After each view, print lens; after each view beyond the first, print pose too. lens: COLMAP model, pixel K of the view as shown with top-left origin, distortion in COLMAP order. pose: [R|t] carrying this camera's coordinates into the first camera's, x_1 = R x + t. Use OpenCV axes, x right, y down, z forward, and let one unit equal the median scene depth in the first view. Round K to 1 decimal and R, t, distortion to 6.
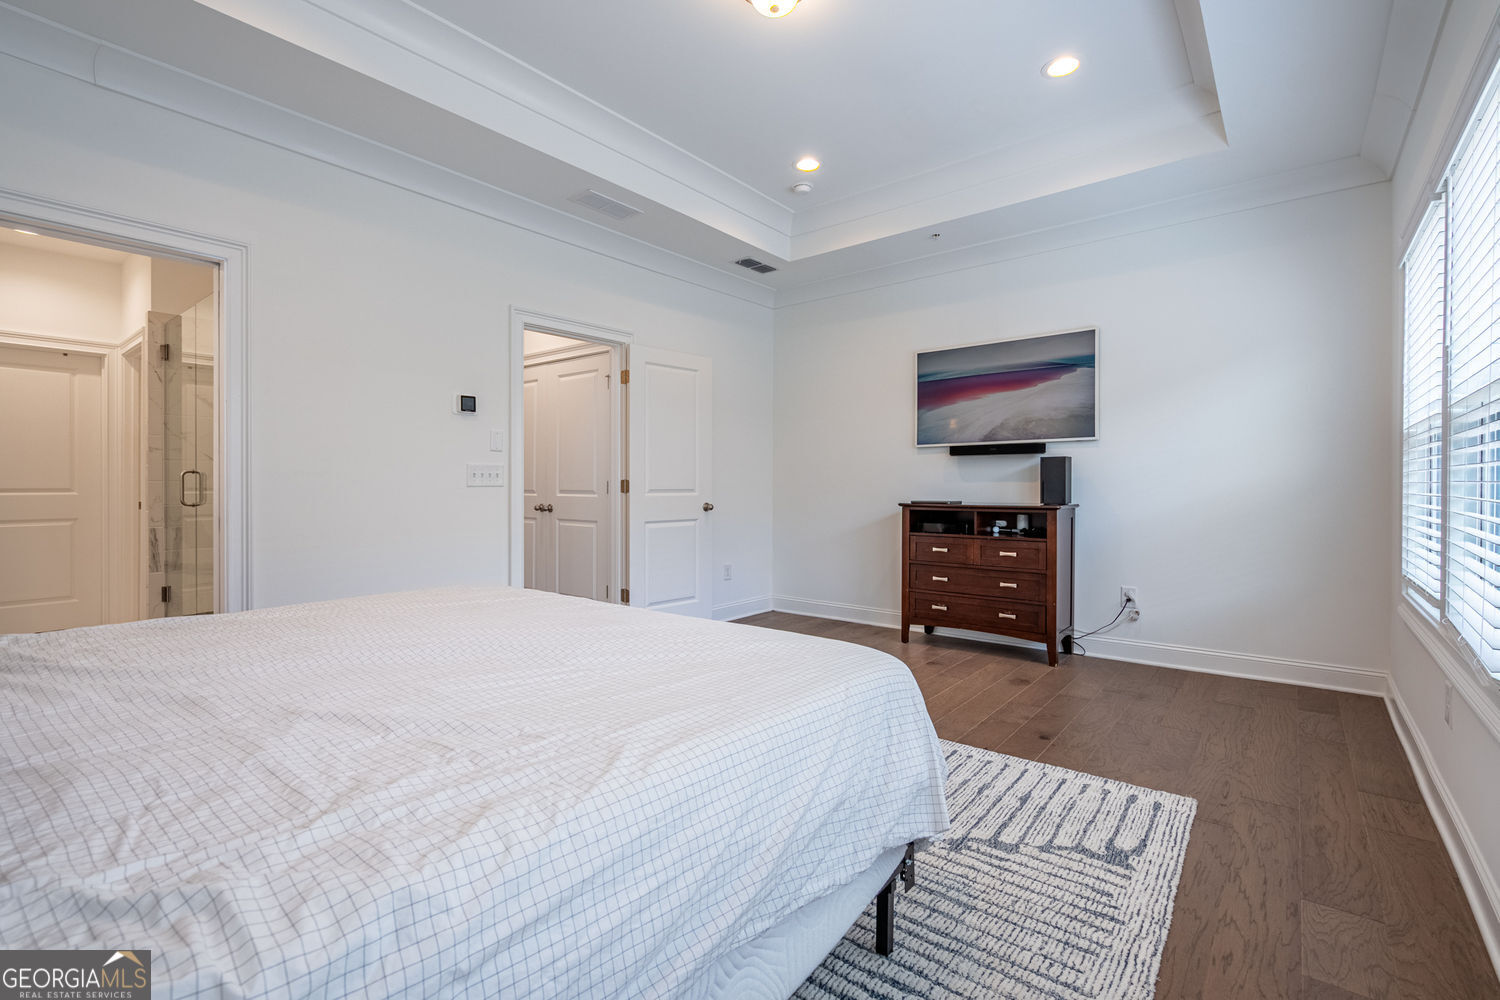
lens RADIAL K [[680.7, 0, 754.7], [0, 680.7, 498.7], [0, 0, 1]] dist [0.000176, 0.000139]
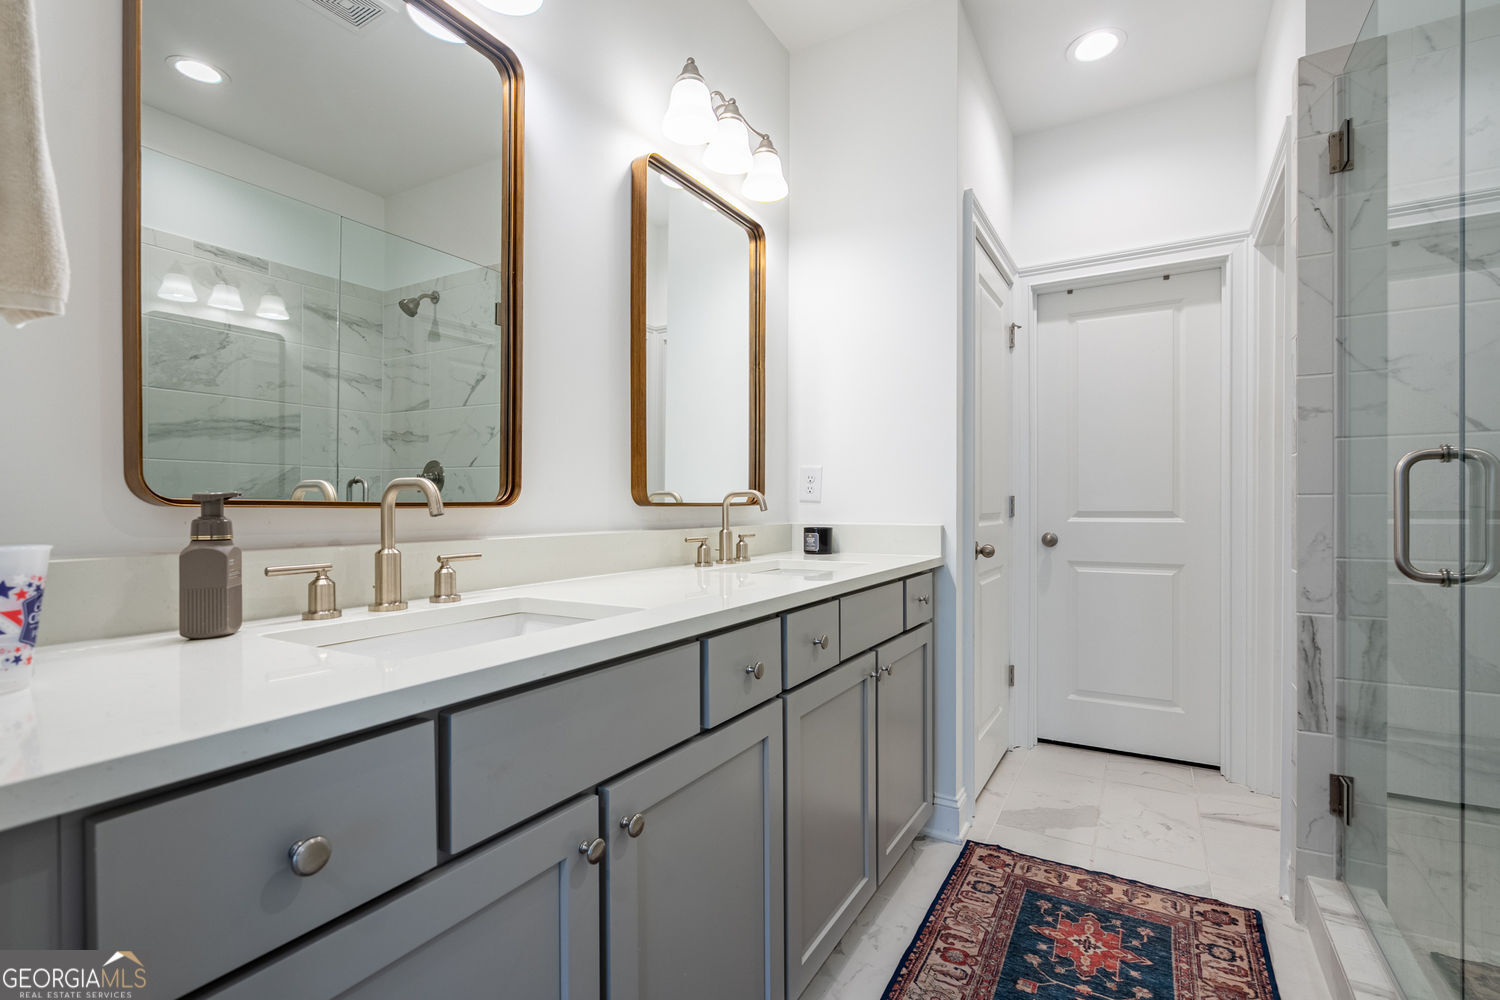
lens RADIAL K [[680.7, 0, 754.7], [0, 680.7, 498.7], [0, 0, 1]] dist [0.000176, 0.000139]
pose [[0.147894, -0.013891, -0.988906, -0.548315], [-0.017929, 0.999699, -0.016724, -0.011166], [0.988841, 0.020203, 0.147601, 0.632200]]
